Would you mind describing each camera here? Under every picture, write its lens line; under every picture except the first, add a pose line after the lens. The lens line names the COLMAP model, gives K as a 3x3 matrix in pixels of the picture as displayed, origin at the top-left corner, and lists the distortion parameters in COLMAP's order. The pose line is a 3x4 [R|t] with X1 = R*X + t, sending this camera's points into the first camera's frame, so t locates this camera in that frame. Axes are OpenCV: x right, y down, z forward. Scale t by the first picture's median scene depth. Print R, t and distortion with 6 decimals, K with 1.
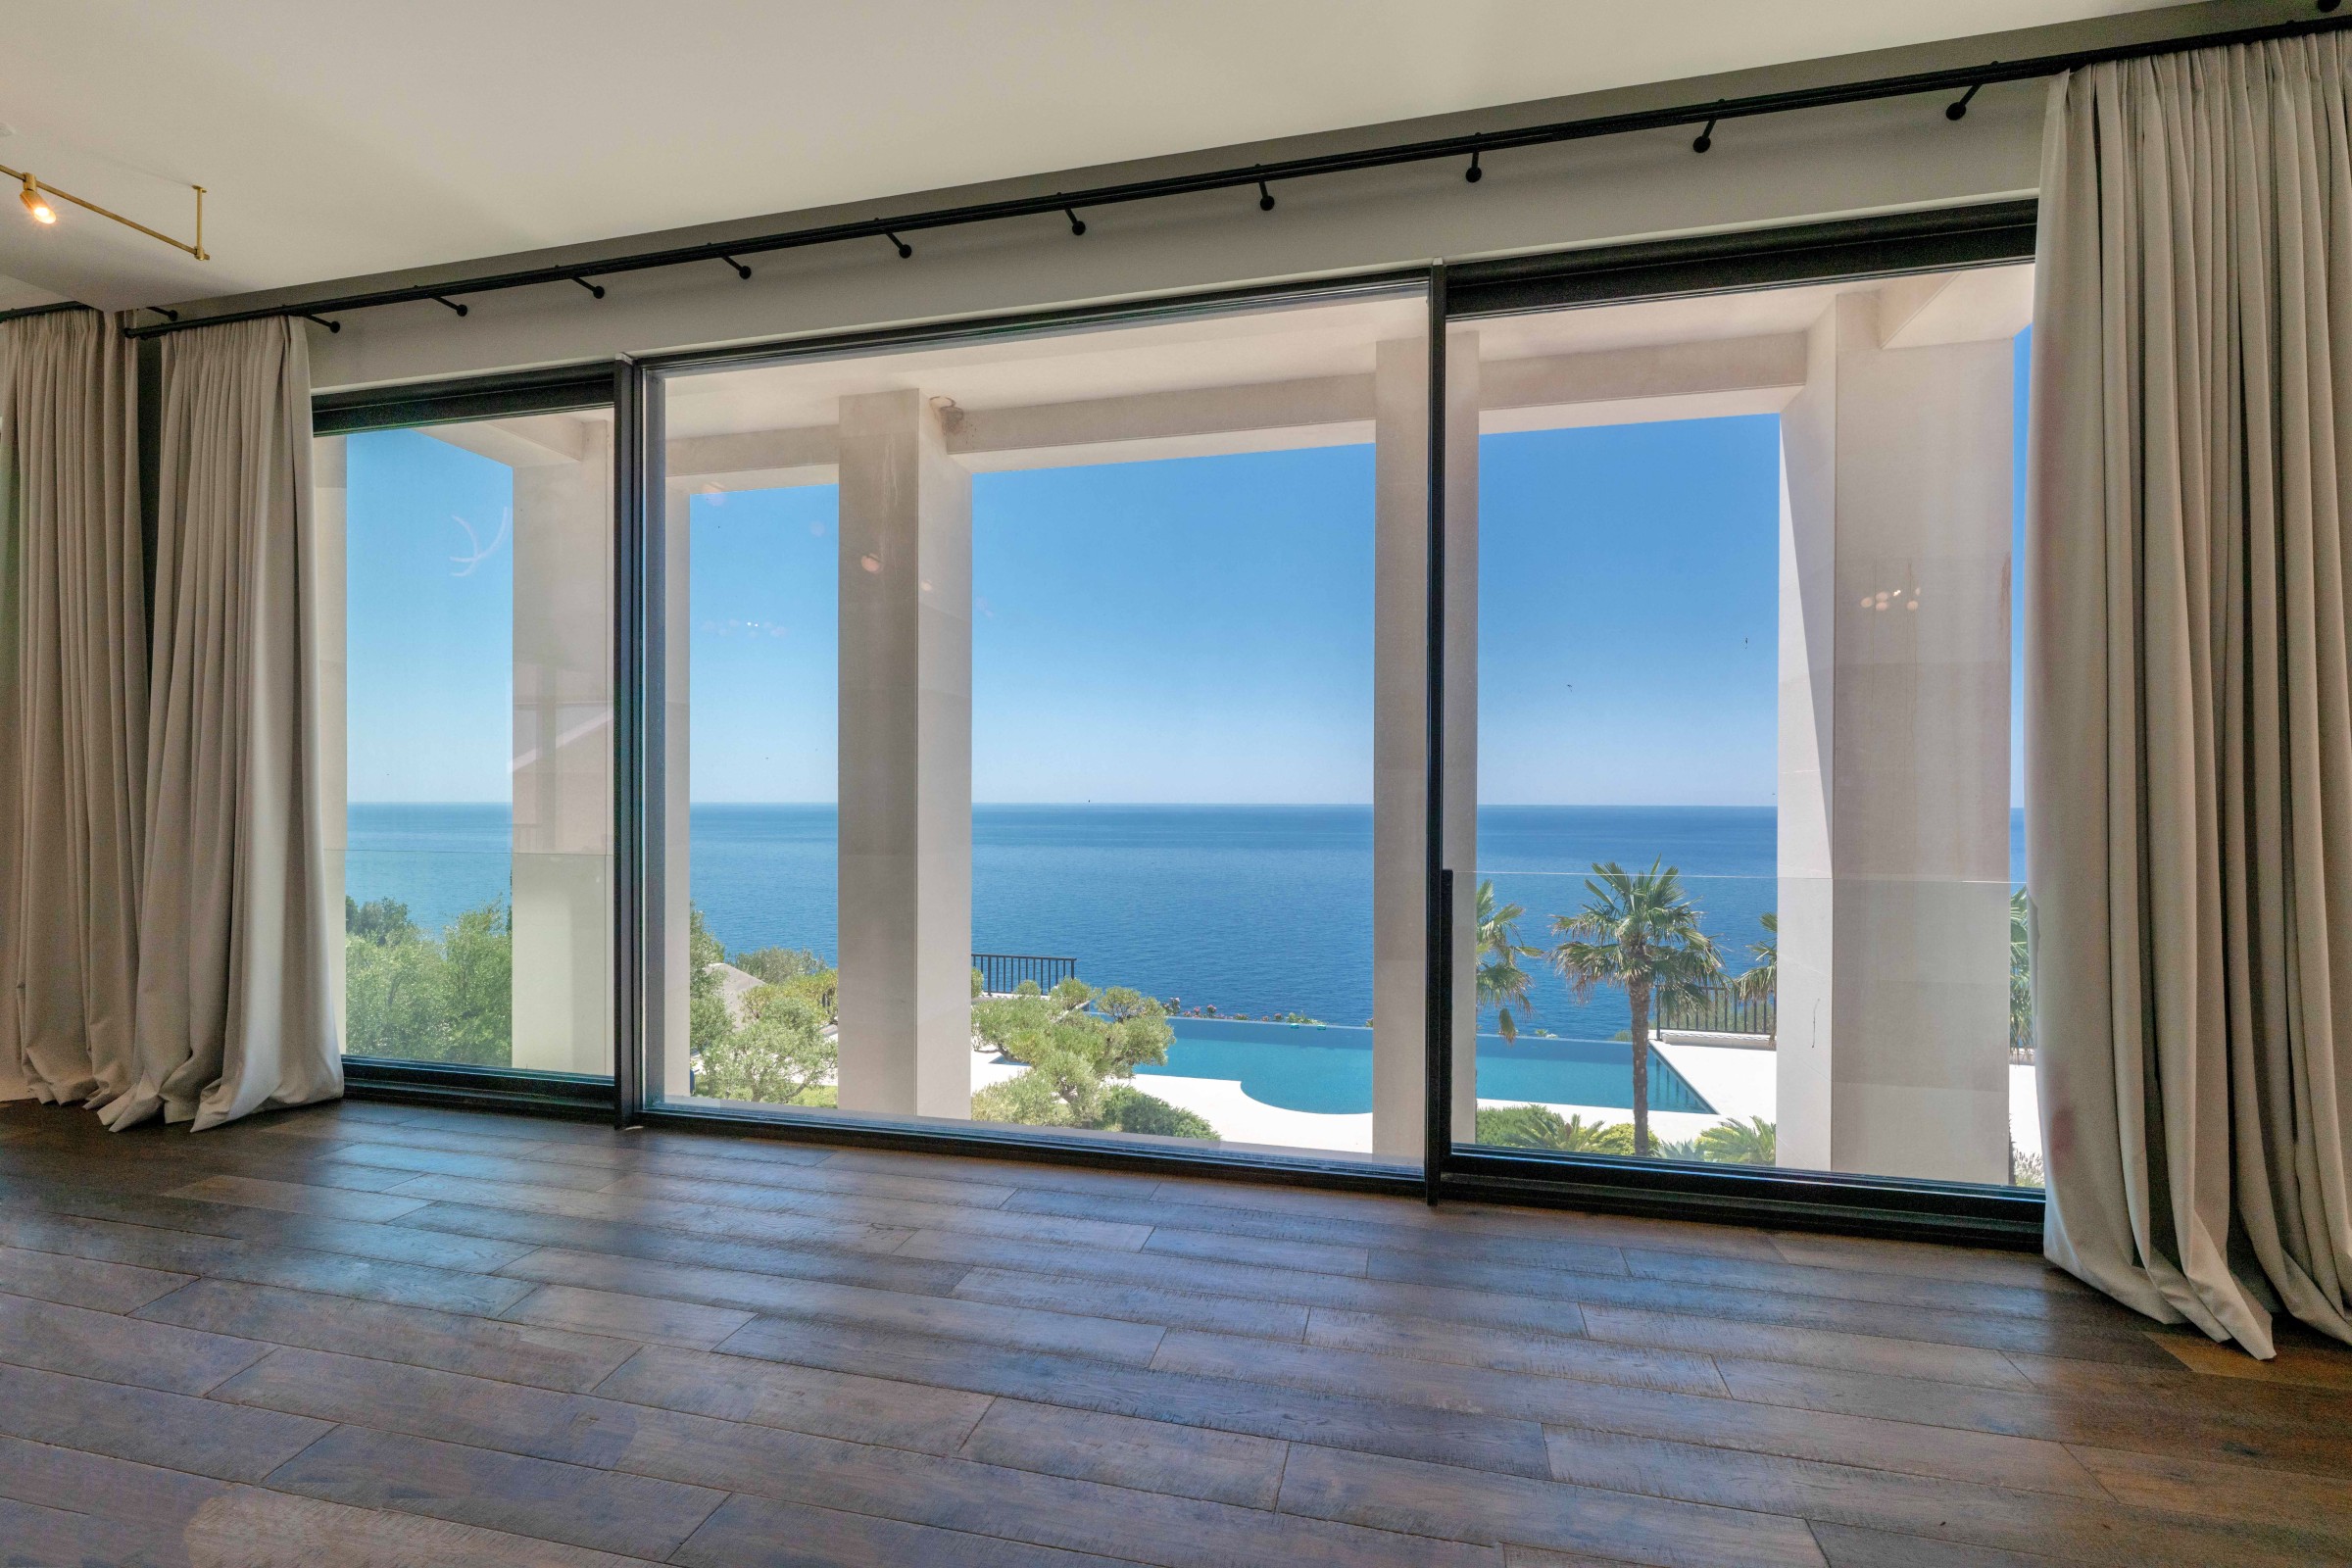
lens RADIAL K [[1018.7, 0, 1176.3], [0, 1018.7, 820.2], [0, 0, 1]] dist [-0.006962, 0.000203]
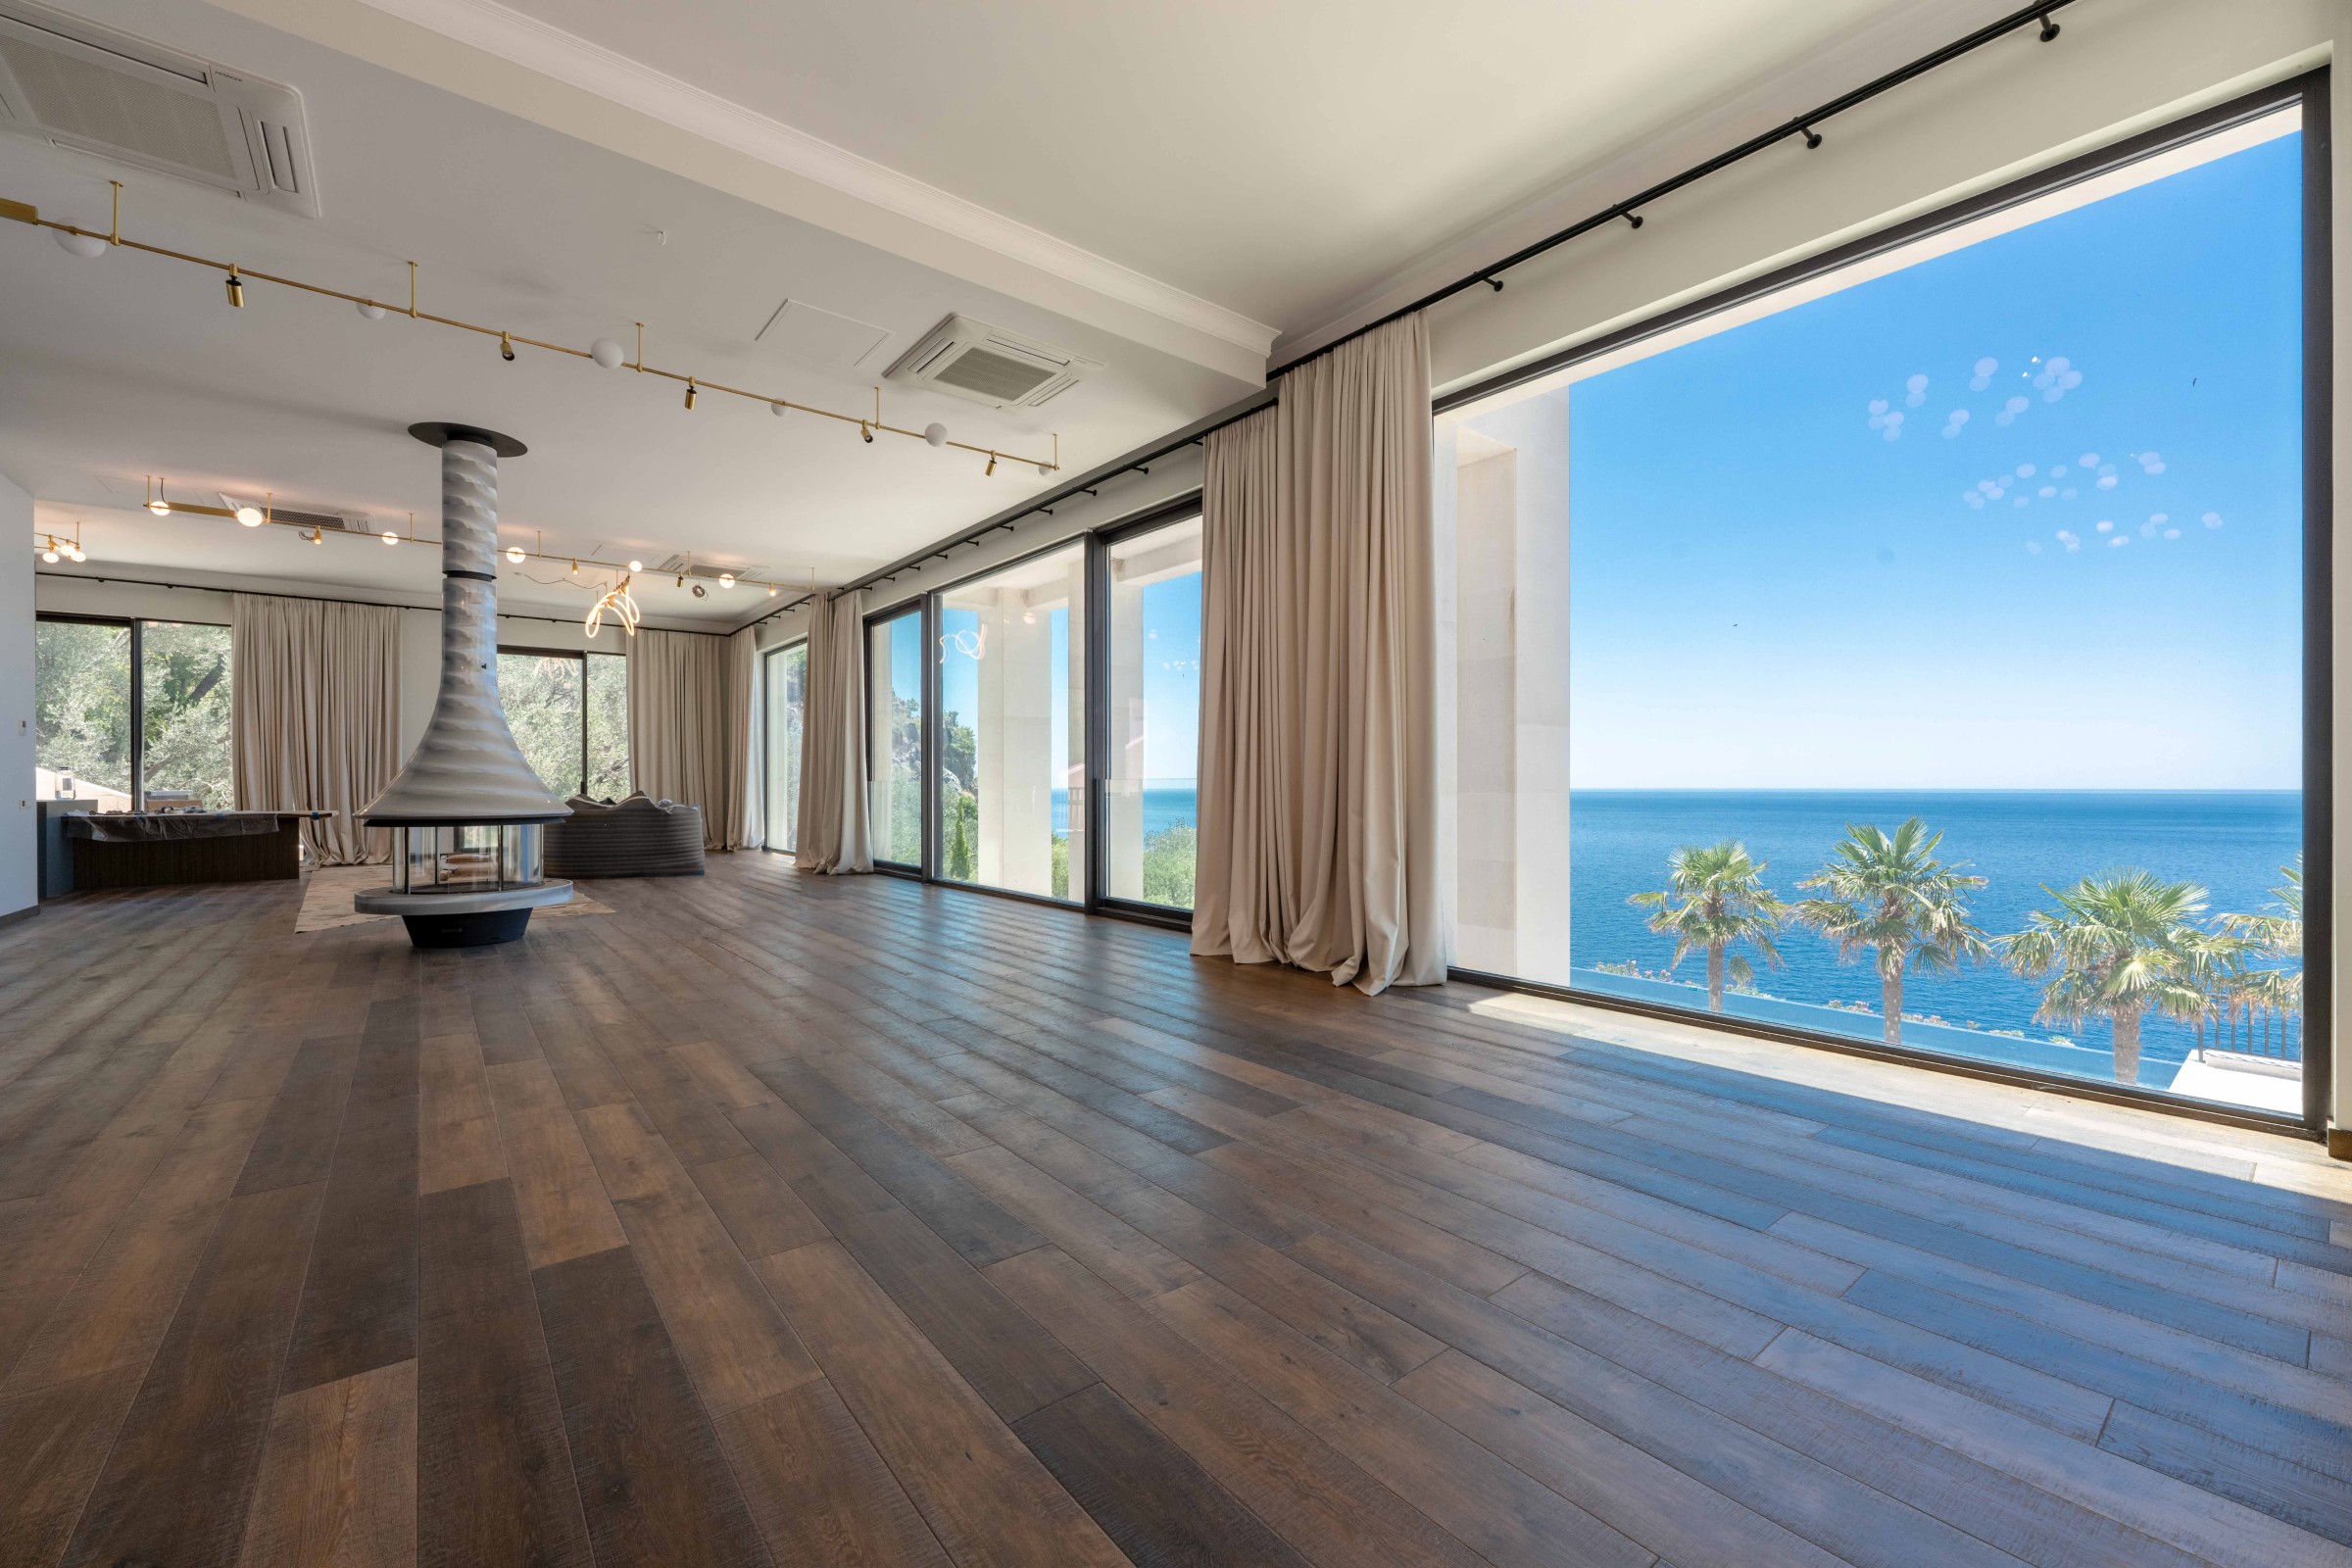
lens RADIAL K [[974.3, 0, 1176.0], [0, 974.3, 784.0], [0, 0, 1]] dist [0.000736, 0.000243]
pose [[0.778497, -0.001919, -0.627645, 1.614561], [-0.010752, 0.999808, -0.016393, 0.080924], [0.627556, 0.019511, 0.778327, -0.575527]]
